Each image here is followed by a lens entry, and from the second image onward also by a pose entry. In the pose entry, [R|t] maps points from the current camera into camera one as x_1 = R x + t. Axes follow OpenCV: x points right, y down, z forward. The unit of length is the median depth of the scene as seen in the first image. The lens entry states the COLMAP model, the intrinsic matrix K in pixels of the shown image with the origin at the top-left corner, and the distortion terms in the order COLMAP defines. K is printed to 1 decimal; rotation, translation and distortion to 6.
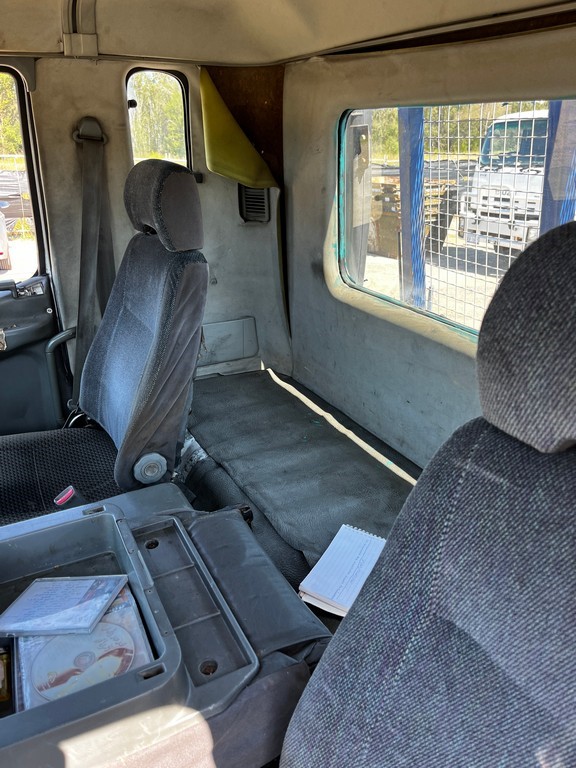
lens RADIAL K [[558.8, 0, 288.0], [0, 558.8, 384.0], [0, 0, 1]] dist [-0.000402, -0.046952]
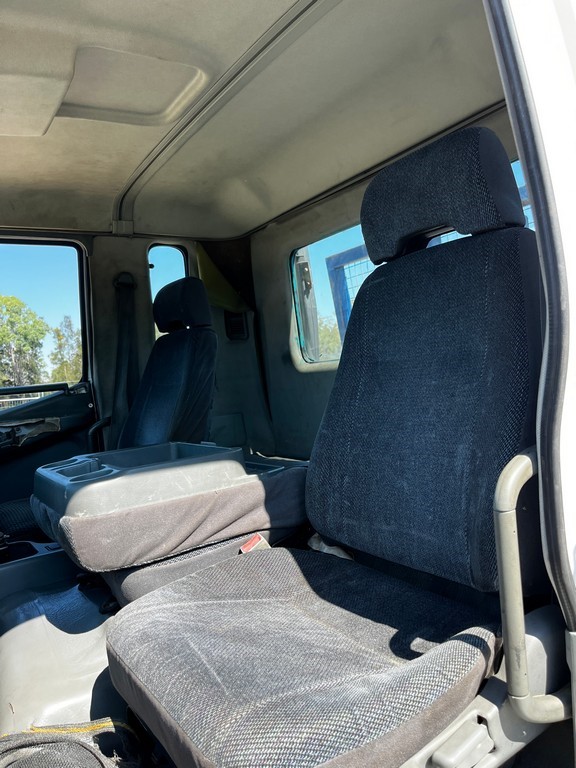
lens RADIAL K [[558.8, 0, 288.0], [0, 558.8, 384.0], [0, 0, 1]] dist [-0.000402, -0.046952]
pose [[0.991893, -0.095514, 0.083814, -0.071640], [0.120534, 0.916049, -0.382525, 0.417511], [-0.040241, 0.389526, 0.920136, -0.287004]]
